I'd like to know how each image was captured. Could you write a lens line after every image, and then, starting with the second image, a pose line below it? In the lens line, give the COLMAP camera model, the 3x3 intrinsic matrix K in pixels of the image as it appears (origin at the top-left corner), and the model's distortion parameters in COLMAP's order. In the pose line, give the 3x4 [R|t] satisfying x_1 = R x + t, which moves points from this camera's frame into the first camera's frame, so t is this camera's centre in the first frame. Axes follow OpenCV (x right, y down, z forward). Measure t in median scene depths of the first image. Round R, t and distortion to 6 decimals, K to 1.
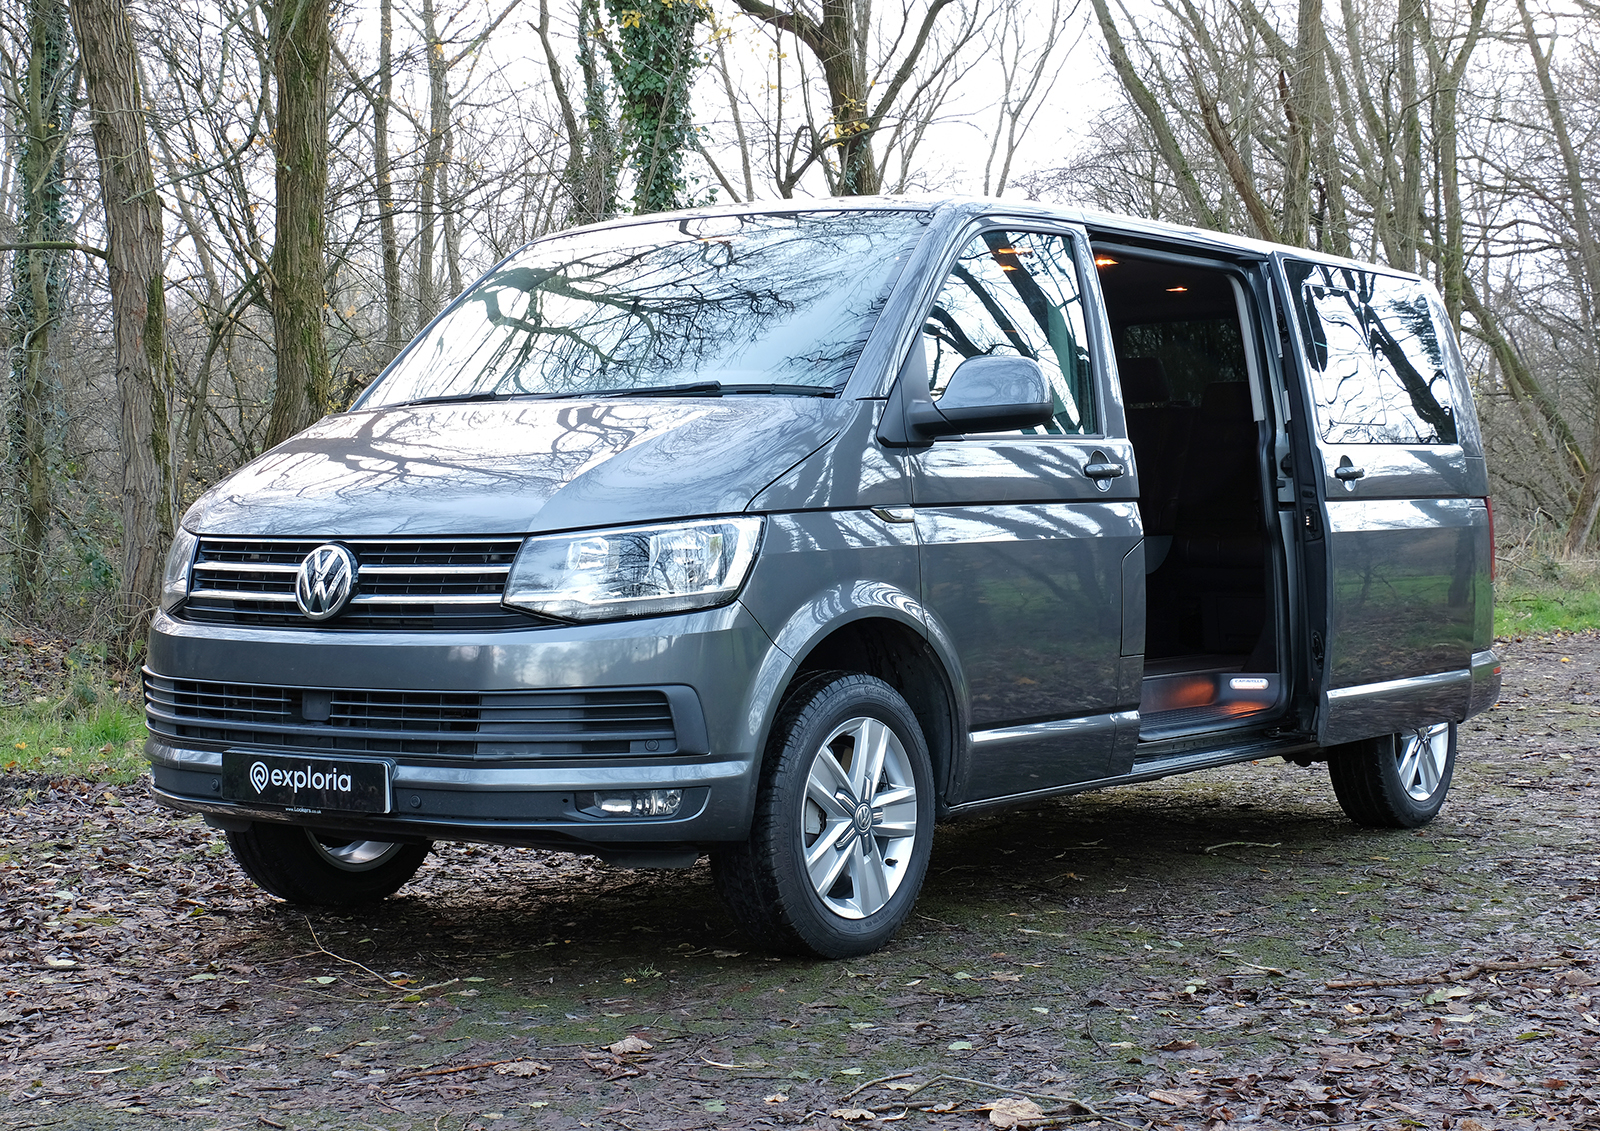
lens RADIAL K [[2686.8, 0, 800.0], [0, 2686.8, 565.5], [0, 0, 1]] dist [0.010310, 0.226899]
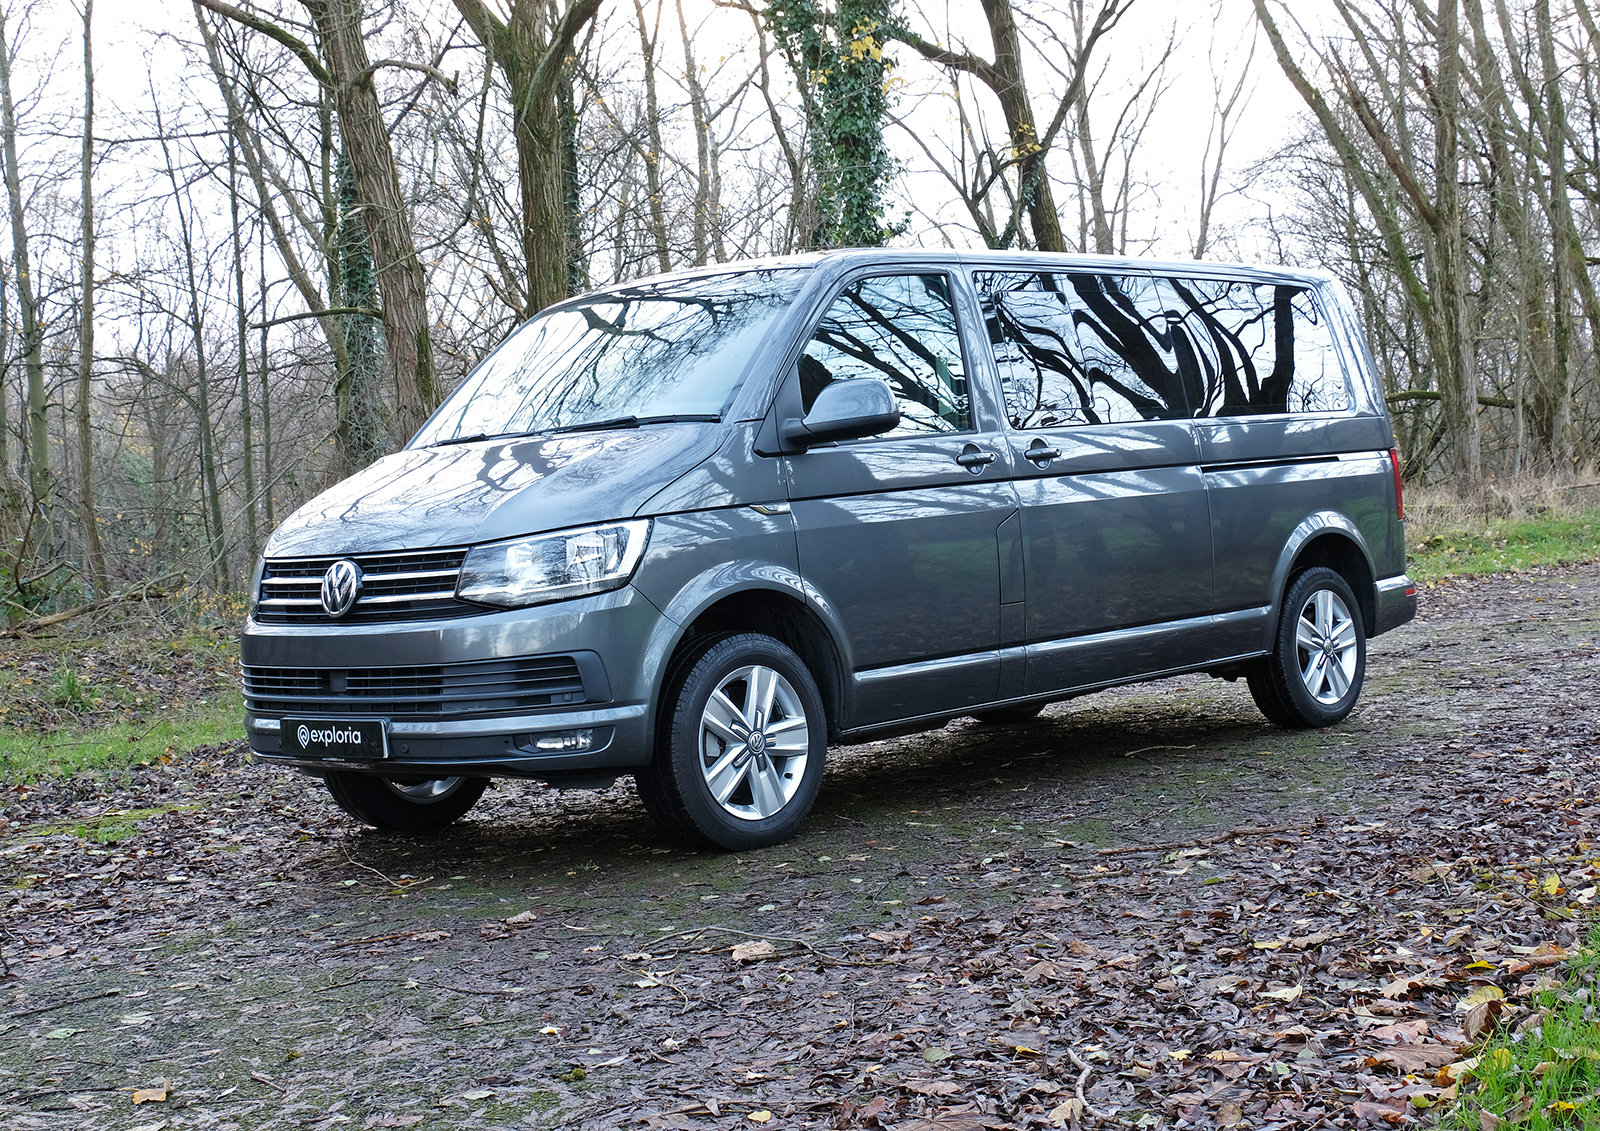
lens RADIAL K [[2375.3, 0, 793.4], [0, 2375.3, 585.5], [0, 0, 1]] dist [-0.022442, 0.118634]
pose [[0.989023, -0.062063, -0.134096, 0.201556], [0.065100, 0.997709, 0.018382, -0.002444], [0.132648, -0.026910, 0.990798, -0.140805]]
